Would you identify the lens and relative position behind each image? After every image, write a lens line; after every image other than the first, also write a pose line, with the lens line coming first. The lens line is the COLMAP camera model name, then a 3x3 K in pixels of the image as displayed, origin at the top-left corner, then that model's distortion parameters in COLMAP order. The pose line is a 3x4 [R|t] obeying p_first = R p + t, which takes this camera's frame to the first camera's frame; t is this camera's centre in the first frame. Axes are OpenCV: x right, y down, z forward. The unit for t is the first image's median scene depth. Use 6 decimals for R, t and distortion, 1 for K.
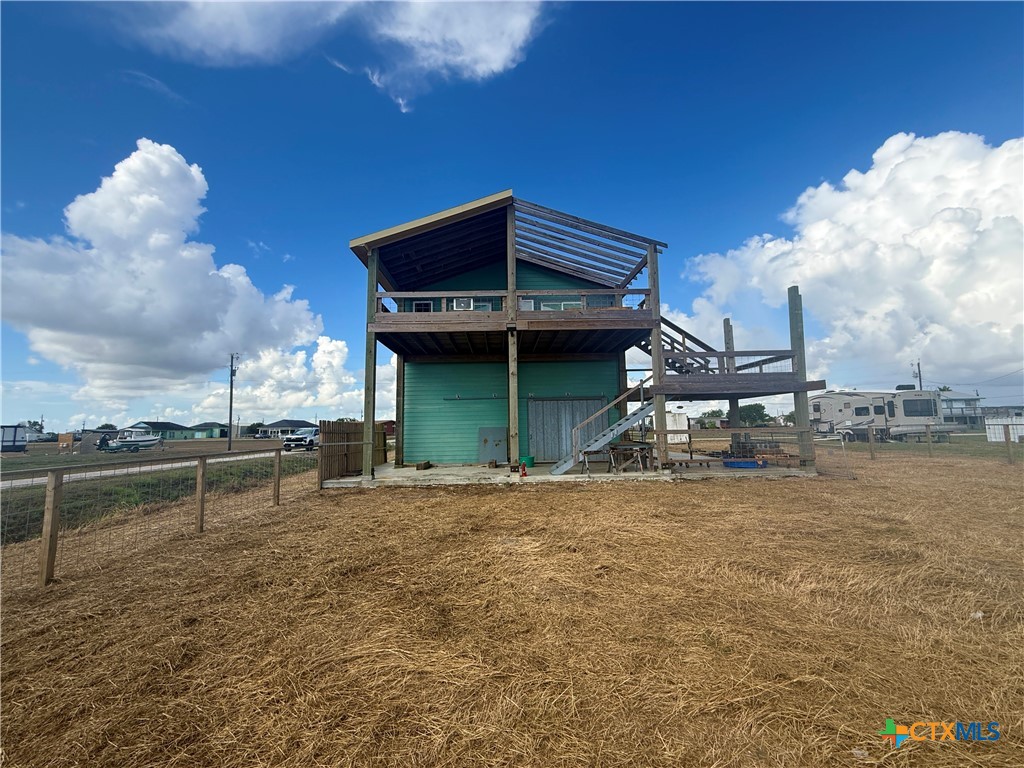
lens RADIAL K [[416.7, 0, 522.2], [0, 416.7, 379.9], [0, 0, 1]] dist [0.001980, -0.000332]
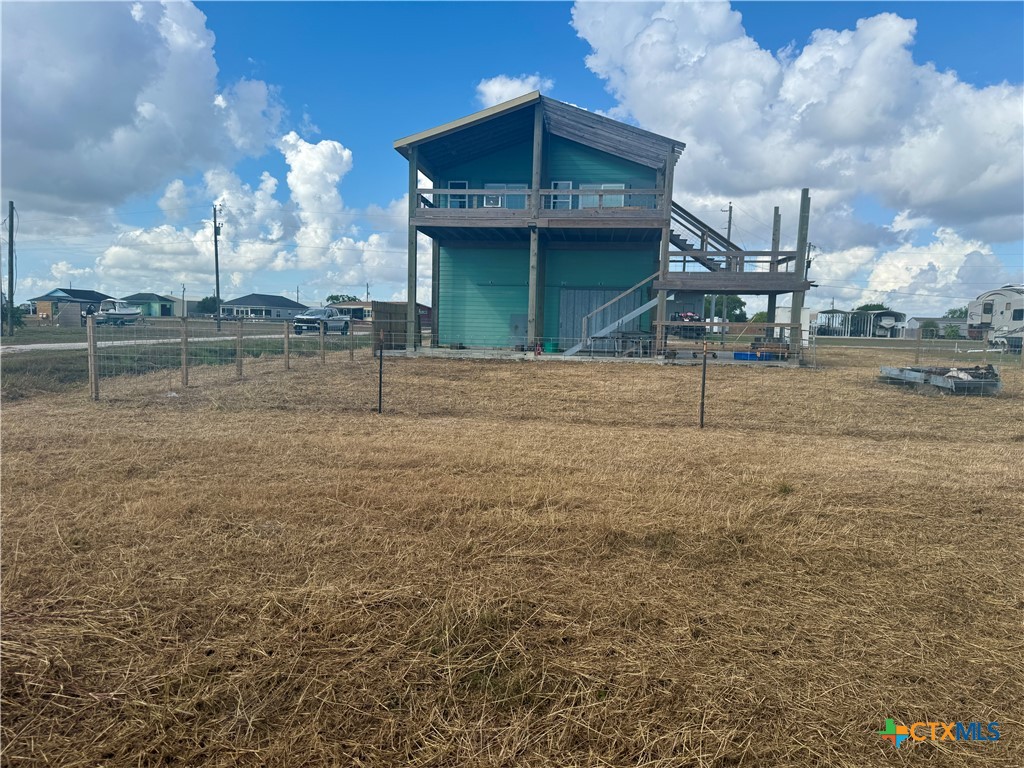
lens RADIAL K [[728.0, 0, 512.2], [0, 728.0, 386.9], [0, 0, 1]] dist [0.024405, -0.003057]
pose [[0.985537, 0.058929, -0.158886, 0.204611], [-0.025427, 0.978398, 0.205158, -0.079684], [0.167544, -0.198151, 0.965746, -0.795699]]
